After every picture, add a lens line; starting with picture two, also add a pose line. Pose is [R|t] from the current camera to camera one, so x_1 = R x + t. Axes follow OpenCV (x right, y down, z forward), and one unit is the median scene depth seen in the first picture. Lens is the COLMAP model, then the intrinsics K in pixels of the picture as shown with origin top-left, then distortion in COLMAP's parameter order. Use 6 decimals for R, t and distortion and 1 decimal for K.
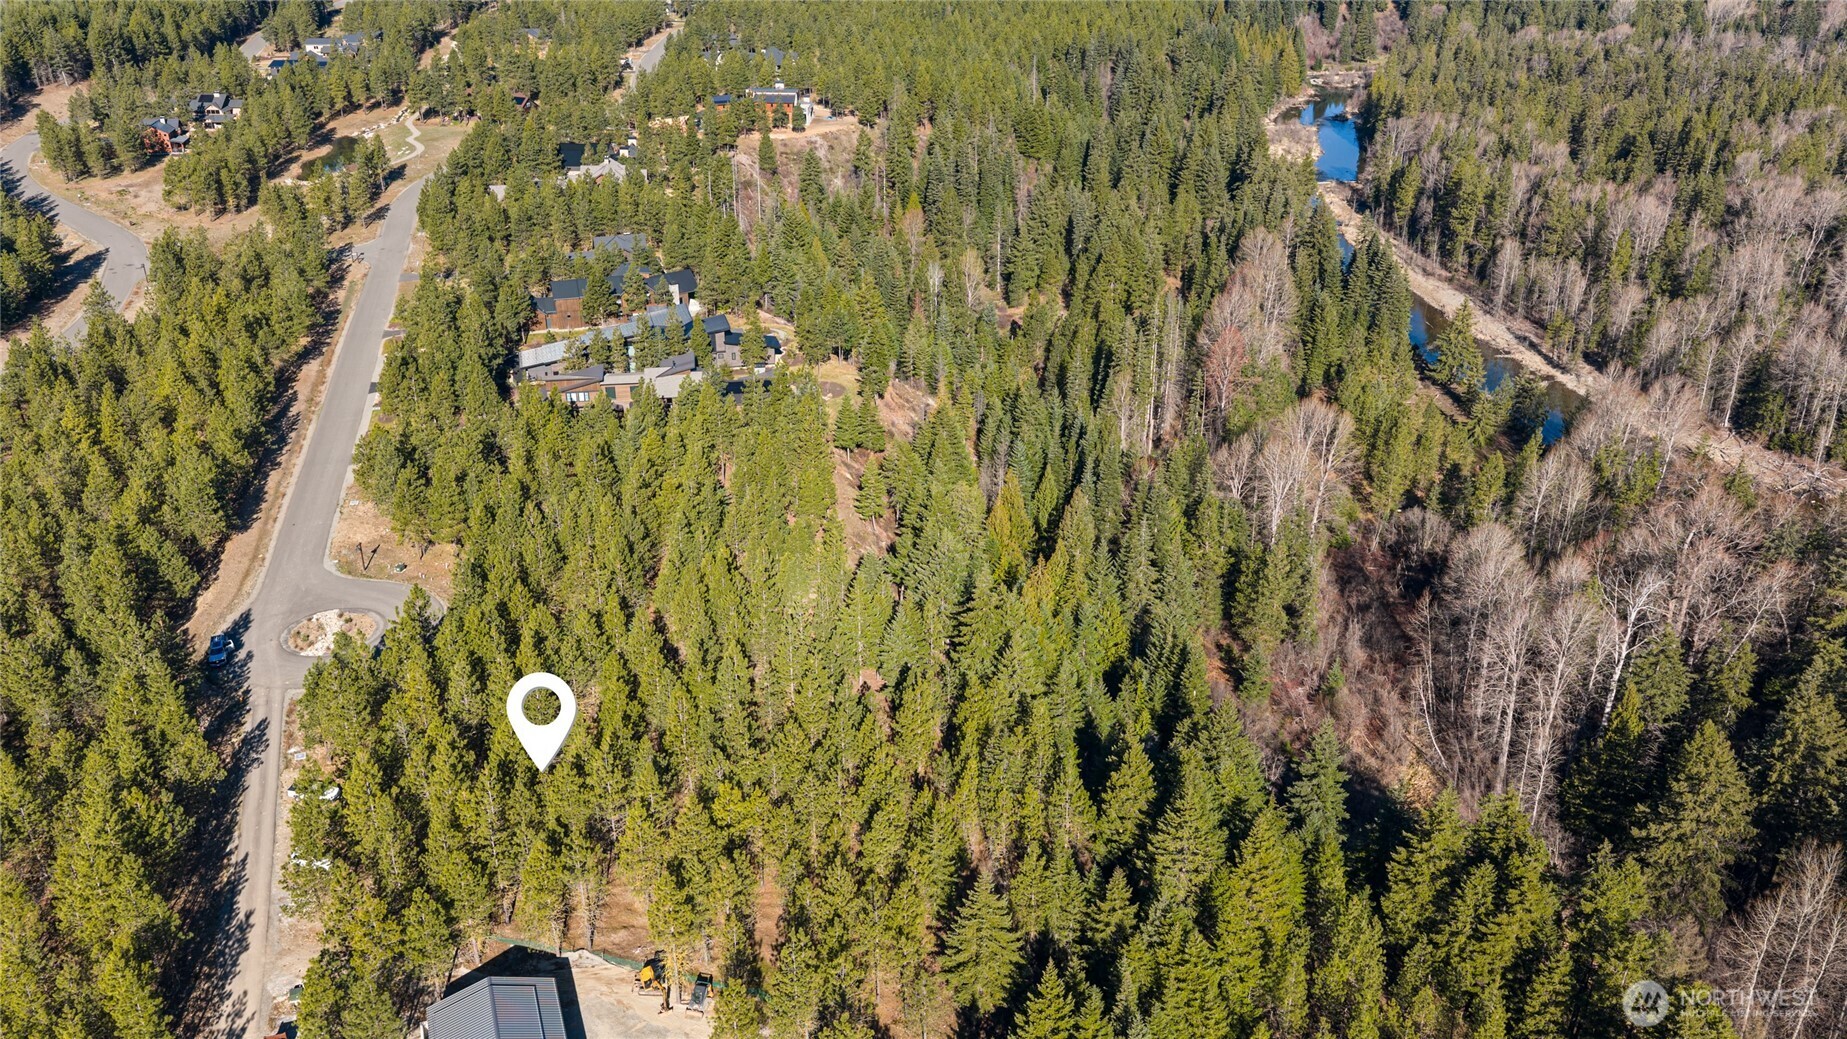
lens RADIAL K [[1487.8, 0, 916.6], [0, 1487.8, 511.0], [0, 0, 1]] dist [0.004949, -0.006091]
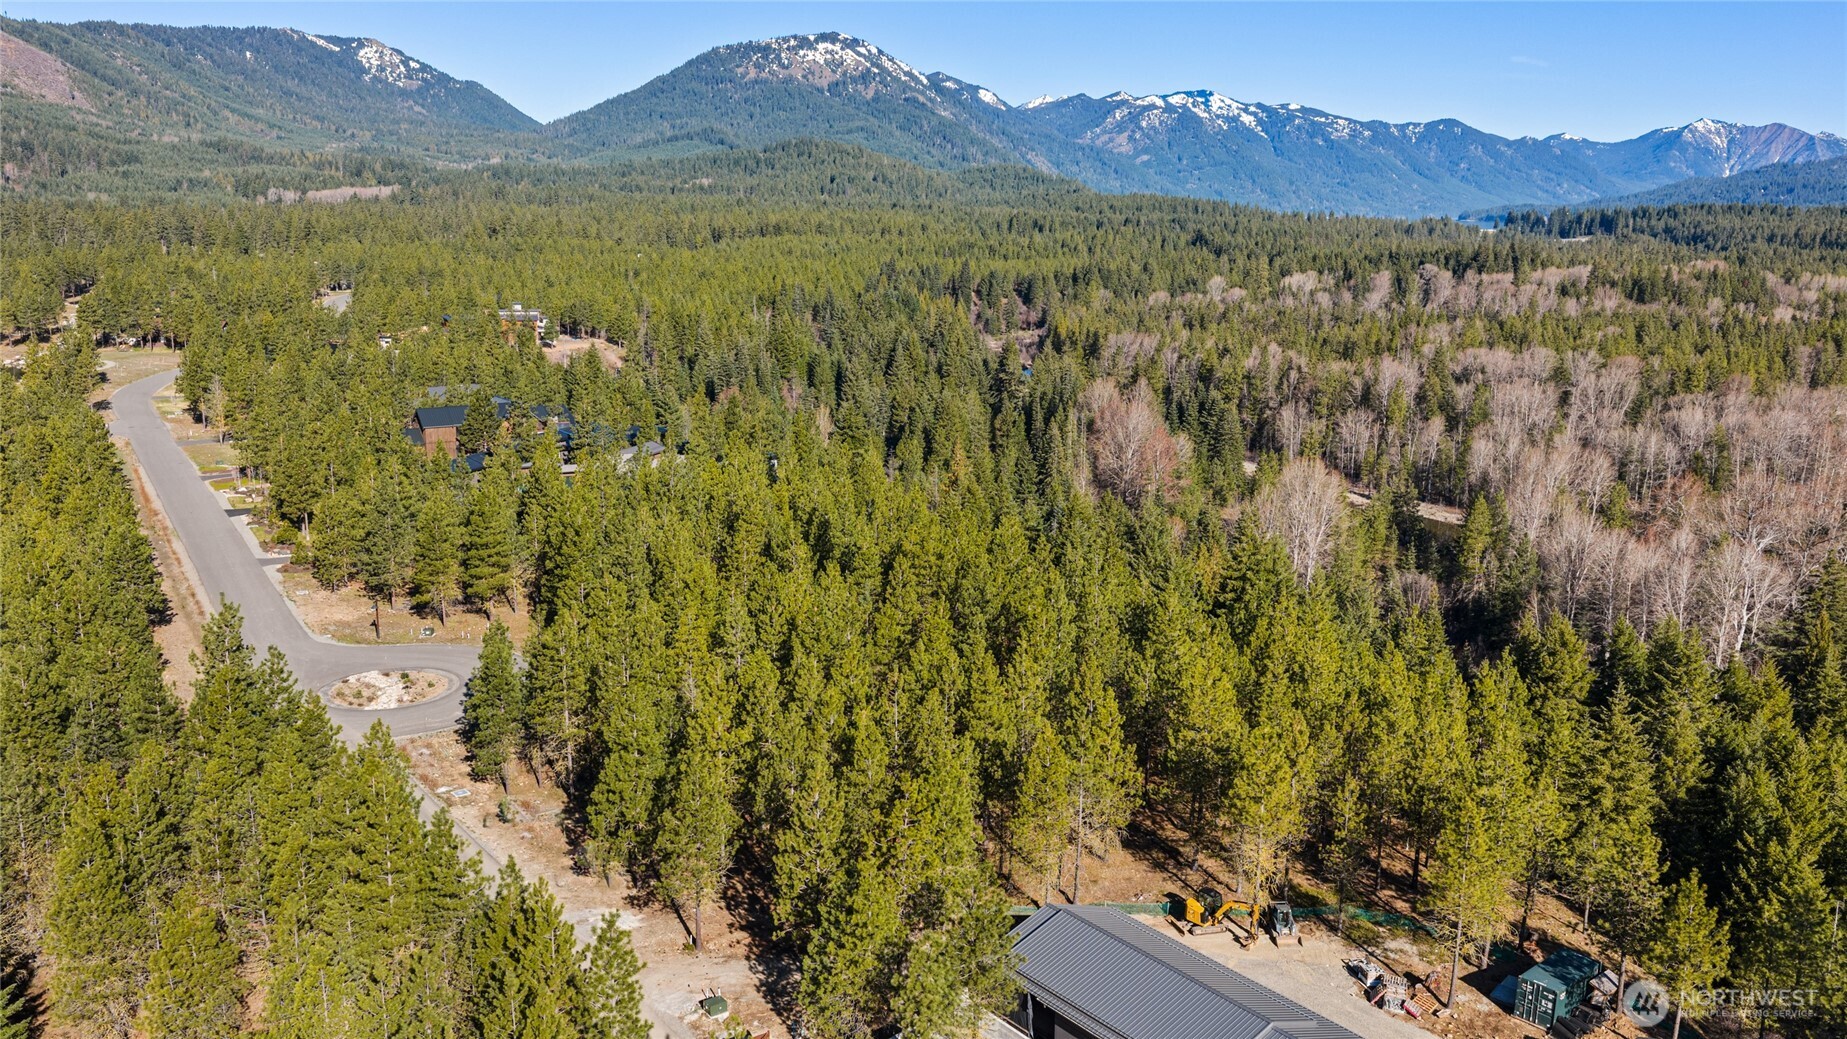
lens RADIAL K [[1487.8, 0, 922.7], [0, 1487.8, 509.6], [0, 0, 1]] dist [0.004949, -0.006091]
pose [[0.953020, -0.055146, 0.297846, -0.153788], [0.123556, 0.968540, -0.216020, 0.080101], [-0.276563, 0.242673, 0.929851, 0.105938]]
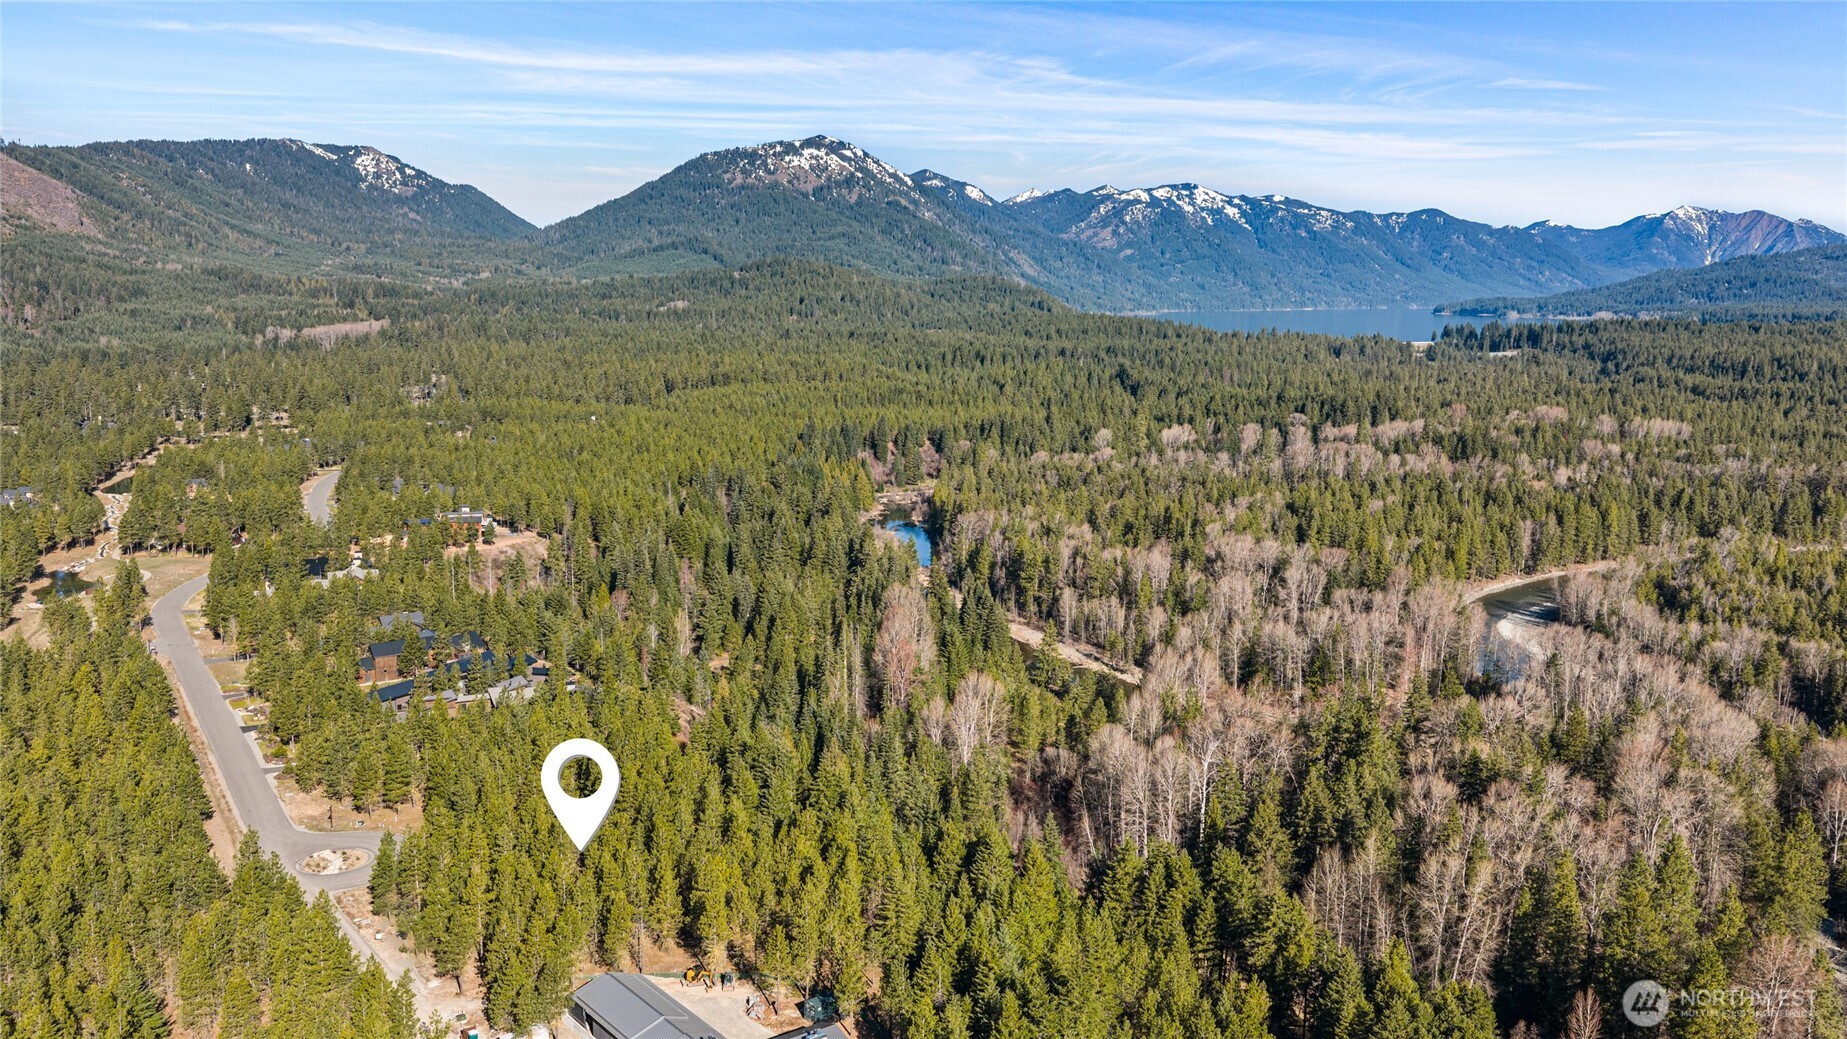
lens RADIAL K [[1487.8, 0, 919.4], [0, 1487.8, 514.3], [0, 0, 1]] dist [0.004949, -0.006091]
pose [[0.951875, -0.044883, 0.303183, -0.122666], [0.130891, 0.954002, -0.269716, 0.092019], [-0.277132, 0.296420, 0.913966, -0.194617]]
